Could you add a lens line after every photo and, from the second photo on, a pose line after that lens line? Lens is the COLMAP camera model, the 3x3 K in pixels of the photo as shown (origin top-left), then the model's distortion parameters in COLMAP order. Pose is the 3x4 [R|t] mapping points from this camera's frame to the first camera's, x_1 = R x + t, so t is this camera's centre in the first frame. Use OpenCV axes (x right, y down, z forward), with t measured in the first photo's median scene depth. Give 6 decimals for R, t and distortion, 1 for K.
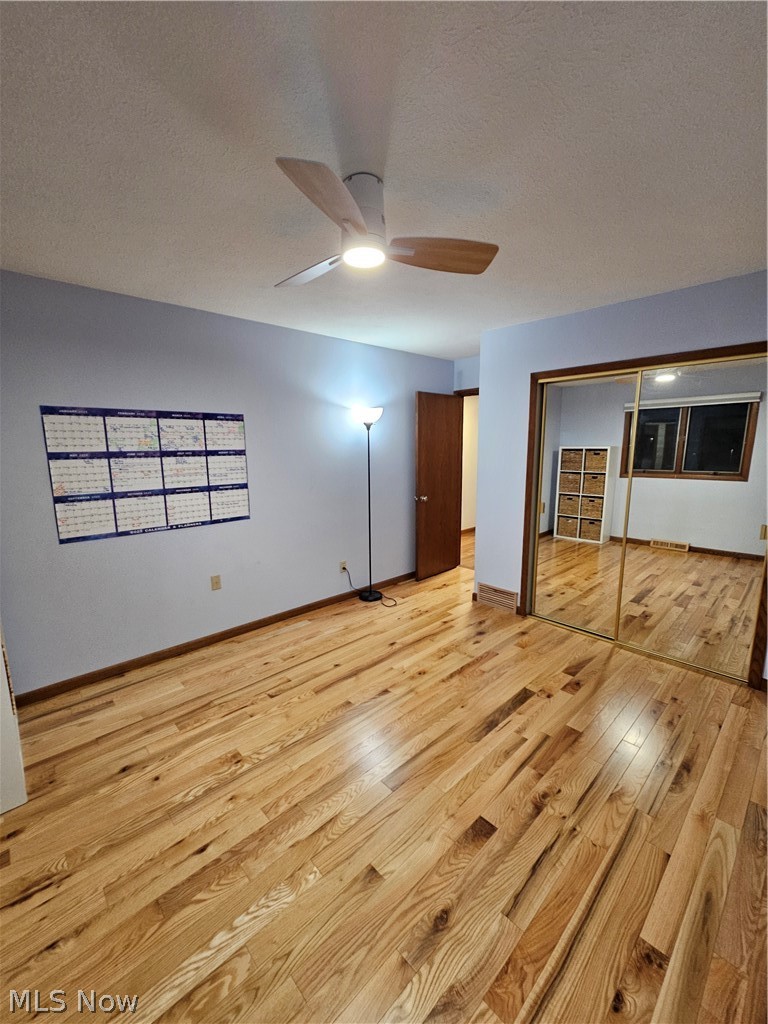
lens RADIAL K [[414.2, 0, 381.1], [0, 414.2, 514.2], [0, 0, 1]] dist [-0.000349, 0.000127]
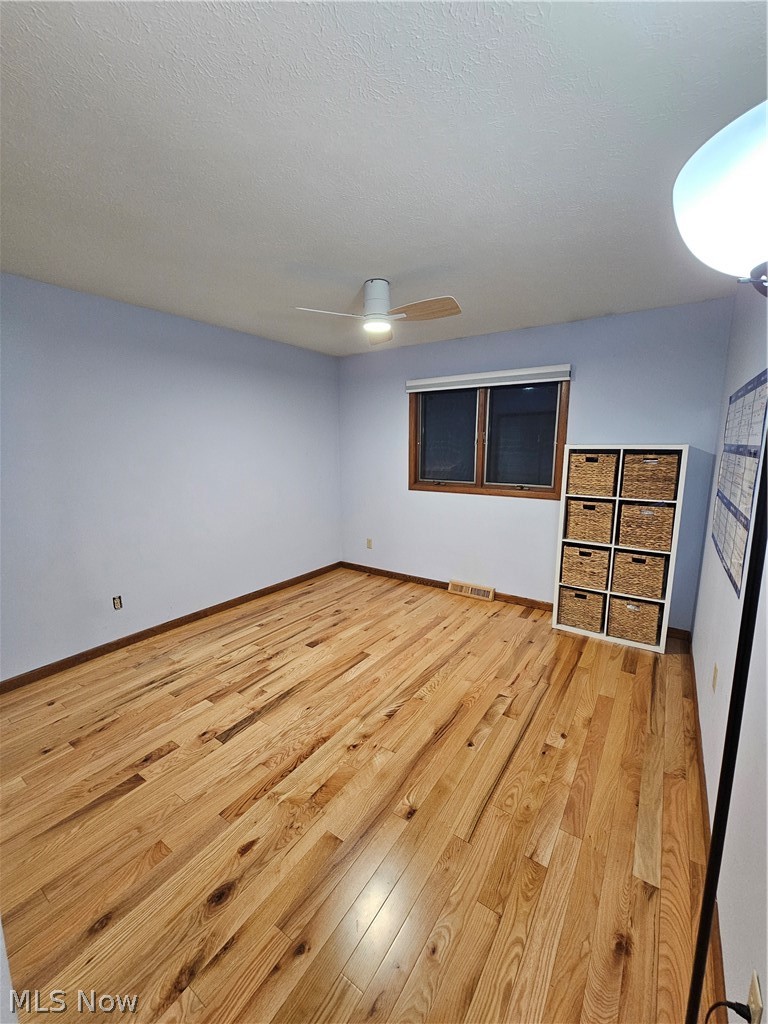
lens RADIAL K [[414.2, 0, 381.1], [0, 414.2, 514.2], [0, 0, 1]] dist [-0.000349, 0.000127]
pose [[-0.976969, 0.045472, -0.208481, 0.225665], [-0.026706, 0.943291, 0.330892, -0.320000], [0.211705, 0.328838, -0.920351, 1.915242]]
